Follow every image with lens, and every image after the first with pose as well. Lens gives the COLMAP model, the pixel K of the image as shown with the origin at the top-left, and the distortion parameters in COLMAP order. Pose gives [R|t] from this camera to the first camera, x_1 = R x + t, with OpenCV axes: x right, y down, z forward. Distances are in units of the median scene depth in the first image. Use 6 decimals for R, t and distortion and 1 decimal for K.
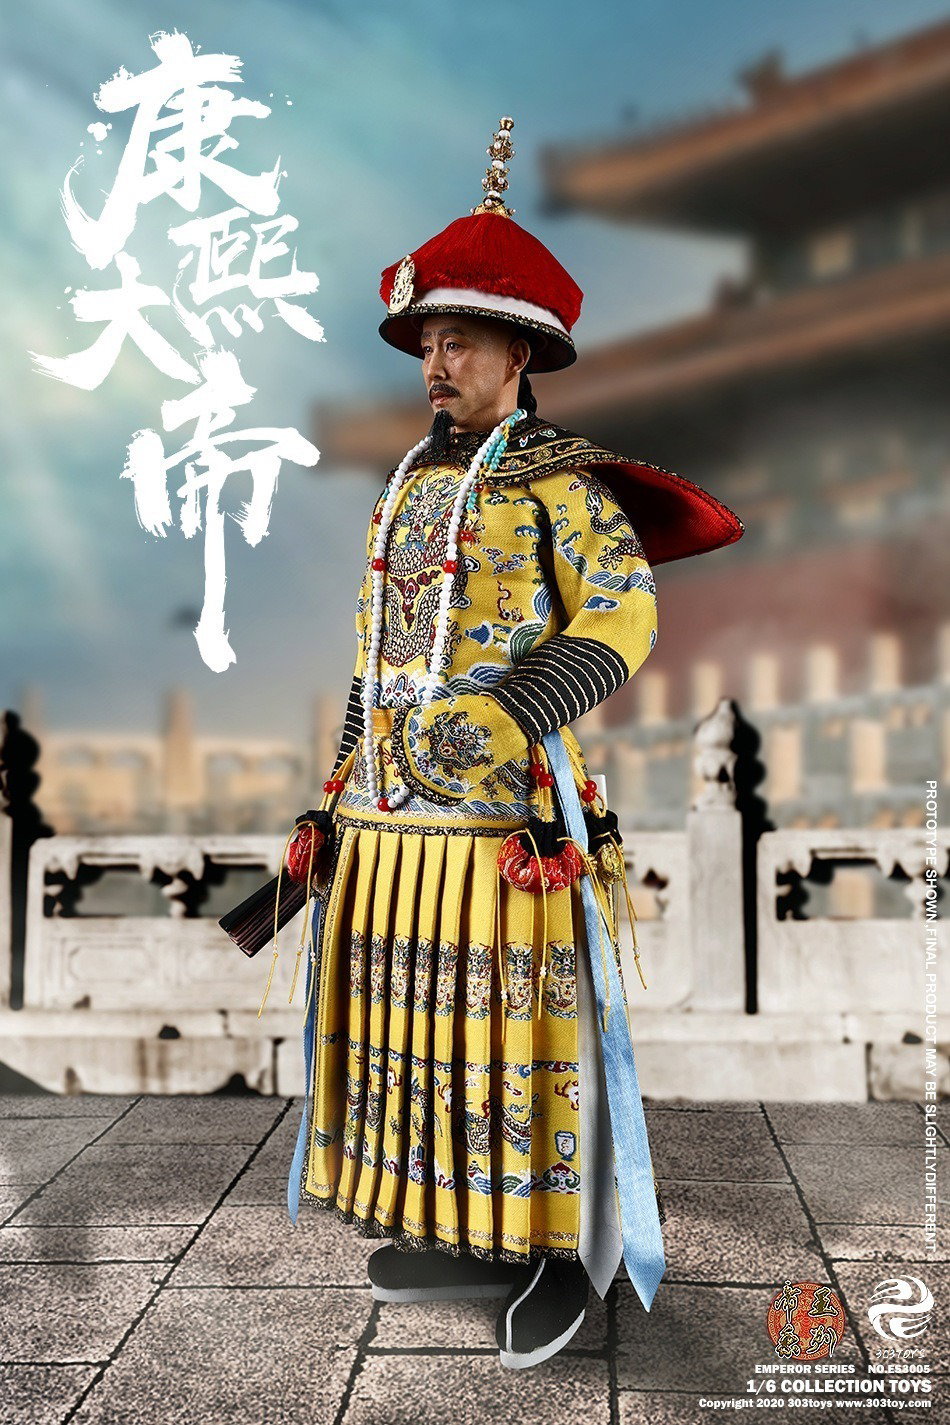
lens RADIAL K [[1568.2, 0, 475.0], [0, 1568.2, 712.5], [0, 0, 1]] dist [-0.004030, 0.010152]
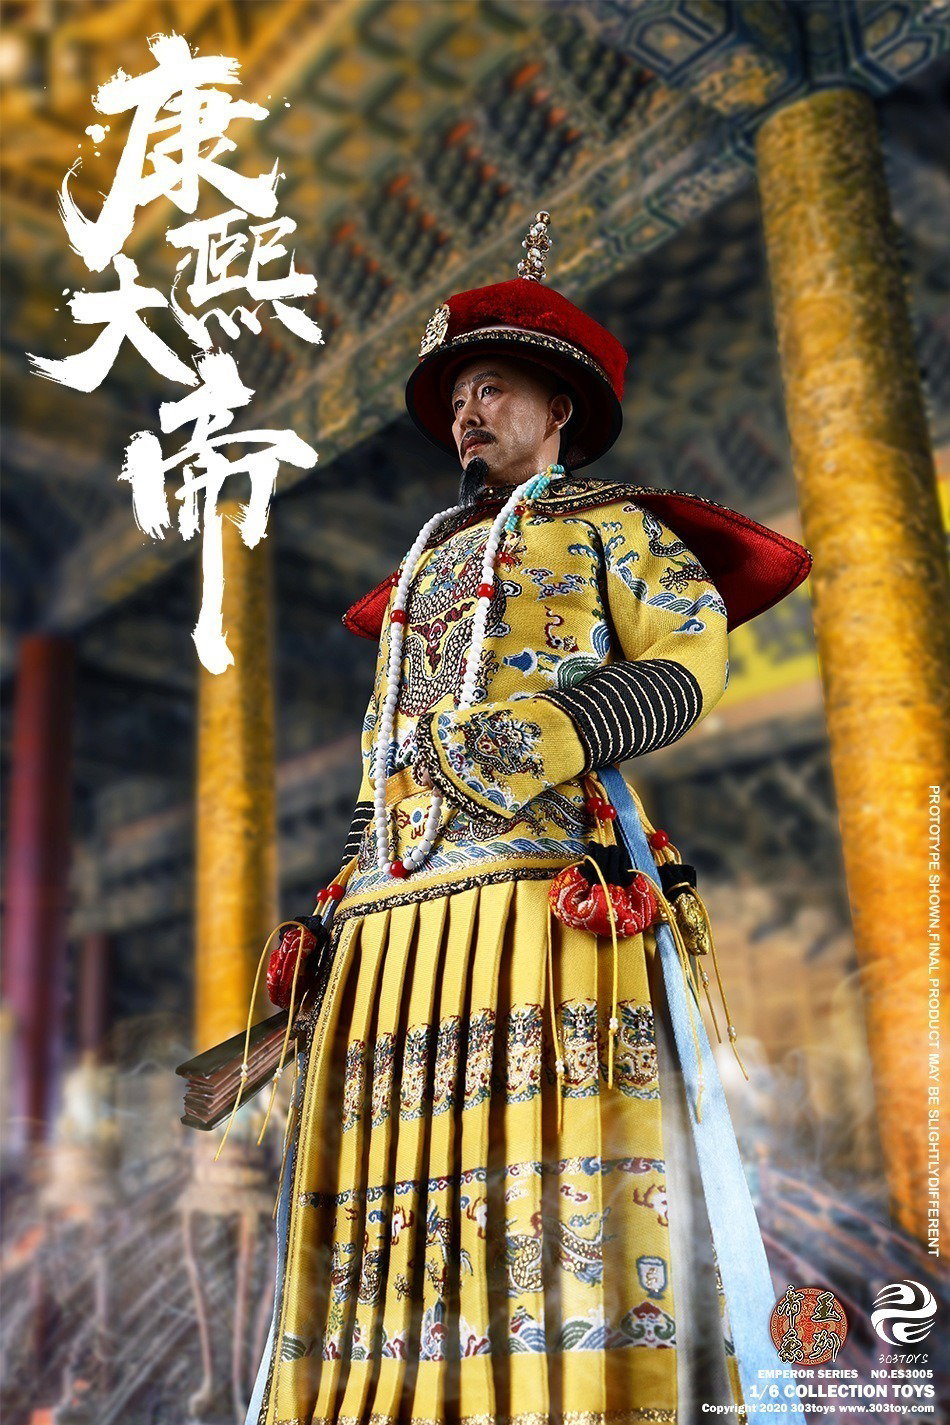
lens RADIAL K [[1568.2, 0, 475.0], [0, 1568.2, 712.5], [0, 0, 1]] dist [-0.004030, 0.010152]
pose [[0.999483, 0.021749, 0.023665, -0.040901], [-0.010132, 0.911942, -0.410195, 0.320372], [-0.030502, 0.409743, 0.911691, 0.255661]]
